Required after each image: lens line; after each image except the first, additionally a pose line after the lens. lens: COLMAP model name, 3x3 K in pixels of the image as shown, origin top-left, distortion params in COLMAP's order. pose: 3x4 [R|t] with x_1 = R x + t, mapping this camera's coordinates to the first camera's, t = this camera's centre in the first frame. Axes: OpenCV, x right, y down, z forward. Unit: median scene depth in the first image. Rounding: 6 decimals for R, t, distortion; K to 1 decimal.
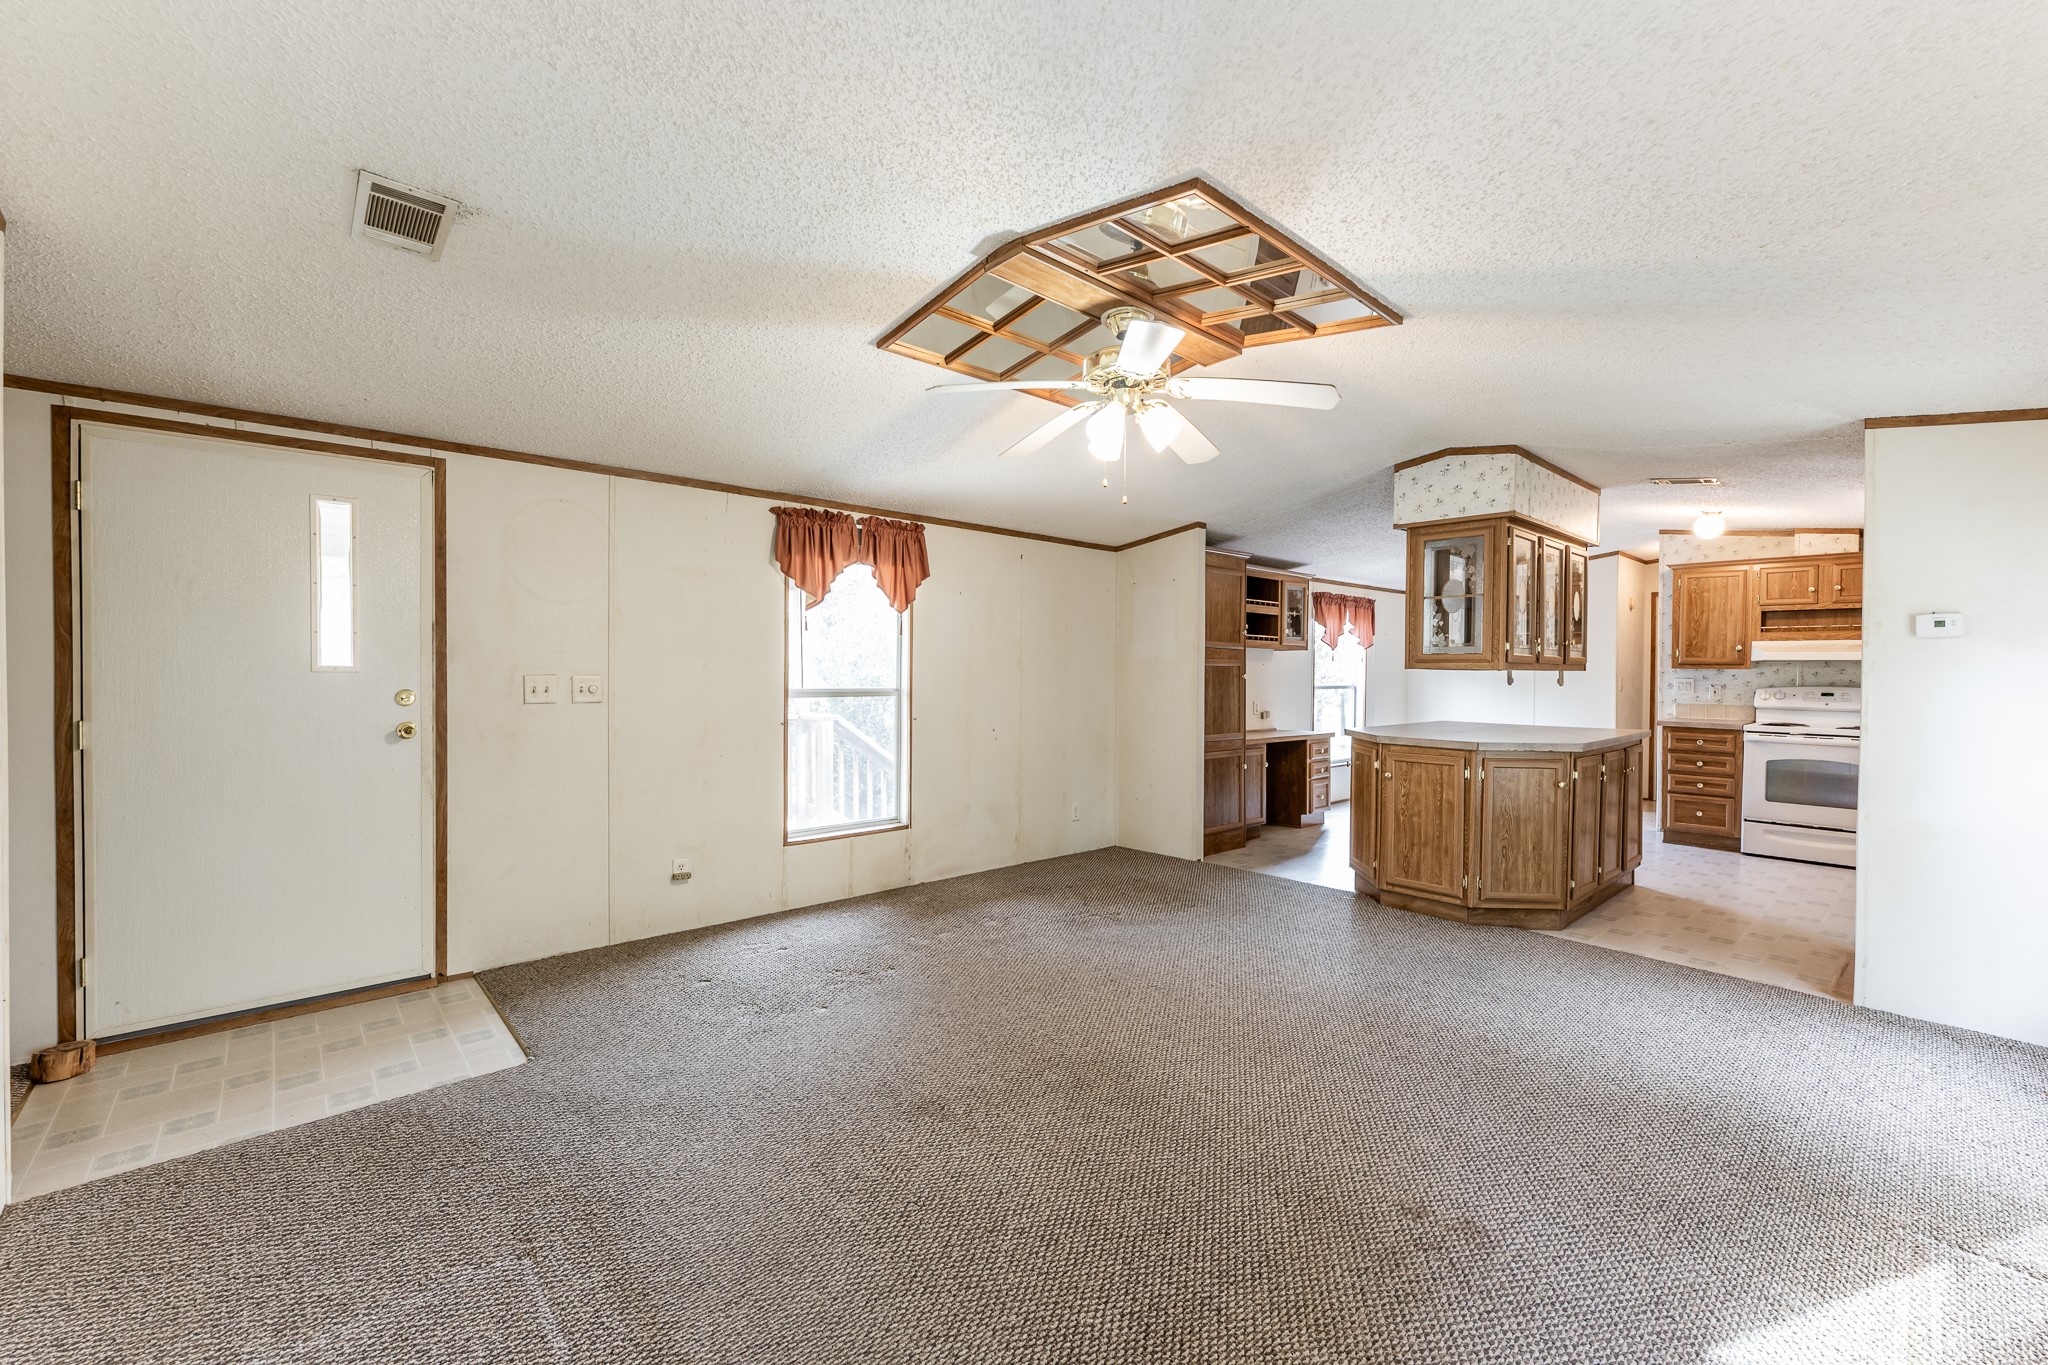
lens RADIAL K [[842.3, 0, 1024.0], [0, 842.3, 682.5], [0, 0, 1]] dist [0.000639, 0.000288]
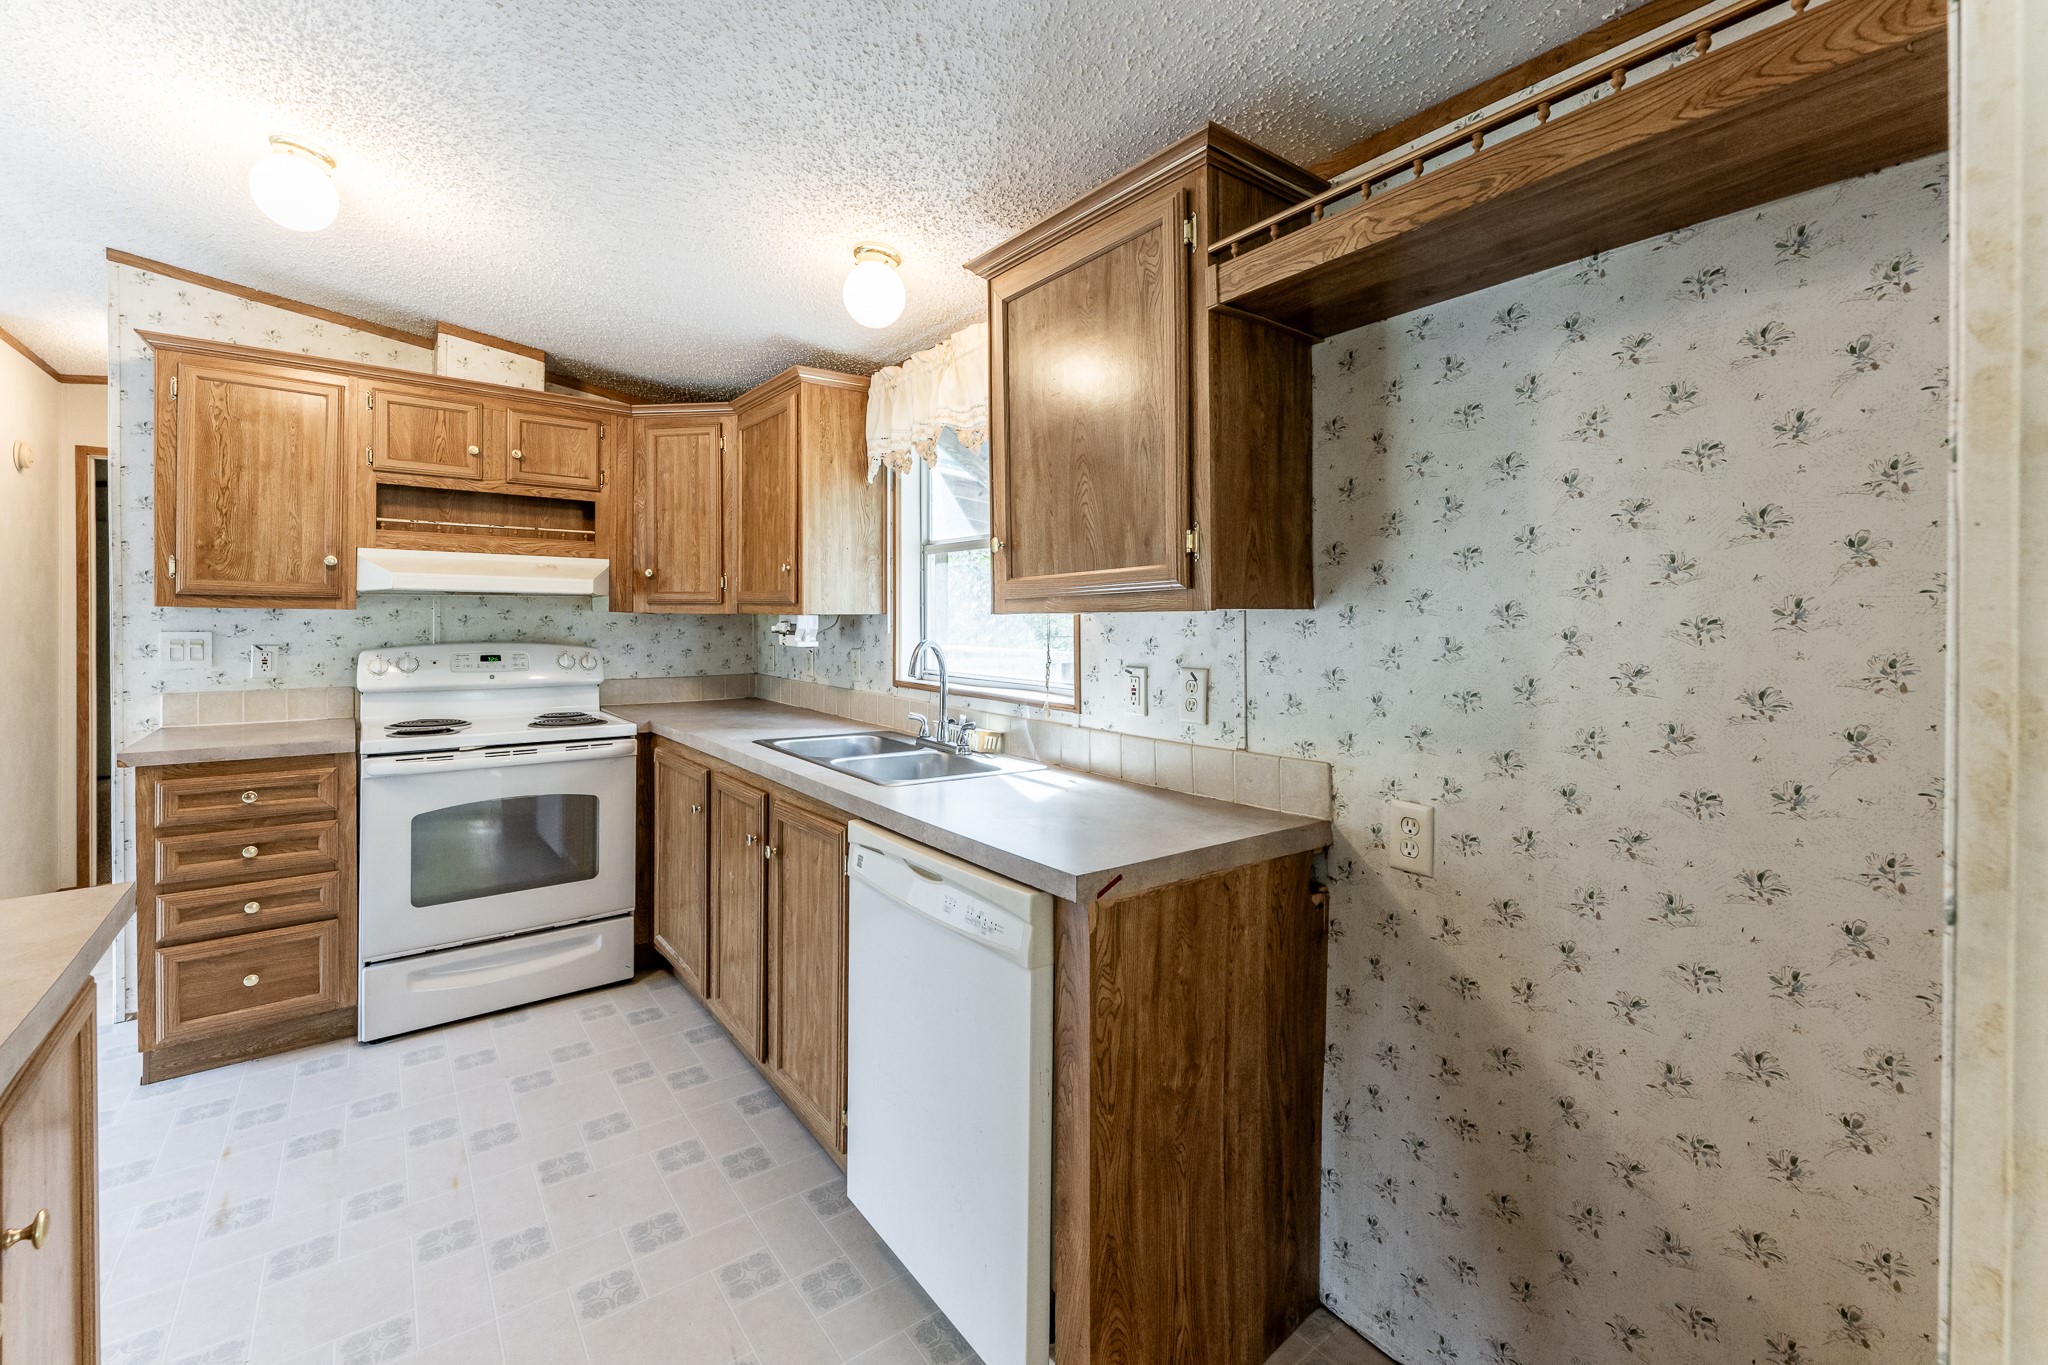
lens RADIAL K [[834.1, 0, 1013.6], [0, 834.1, 623.1], [0, 0, 1]] dist [-0.001463, 0.000013]
pose [[0.078089, -0.008859, 0.996907, 0.461935], [0.012288, 0.999893, 0.007923, -0.007929], [-0.996871, 0.011632, 0.078190, 0.637360]]
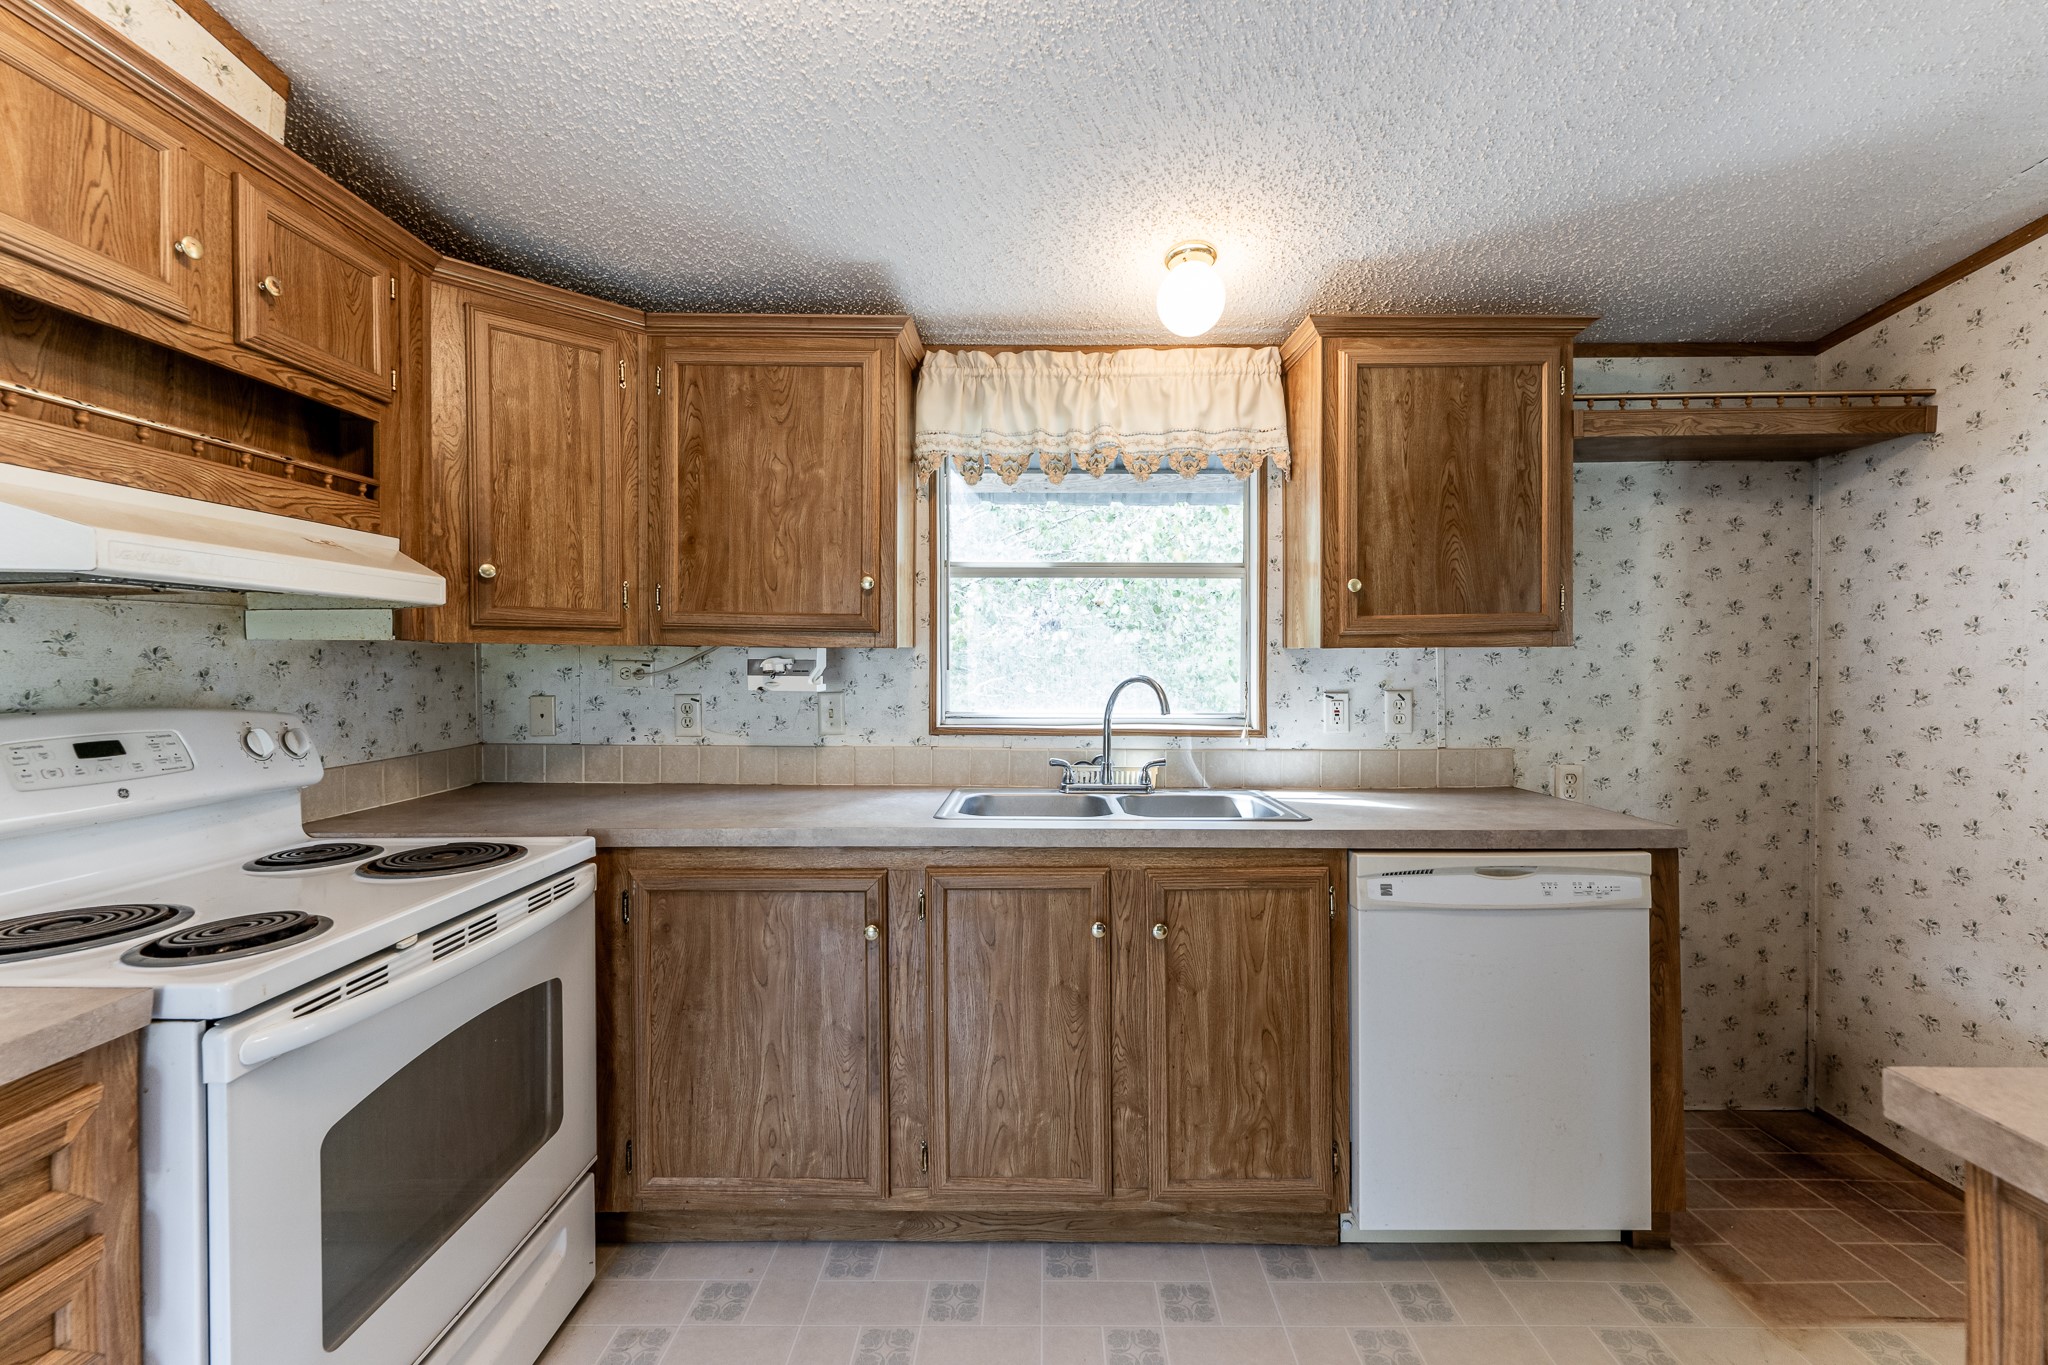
lens RADIAL K [[826.0, 0, 1013.0], [0, 826.0, 666.6], [0, 0, 1]] dist [-0.000577, 0.000085]
pose [[-0.735727, -0.013113, 0.677151, 0.639792], [0.007012, 0.999611, 0.026976, -0.011350], [-0.677242, 0.024595, -0.735349, 1.003943]]
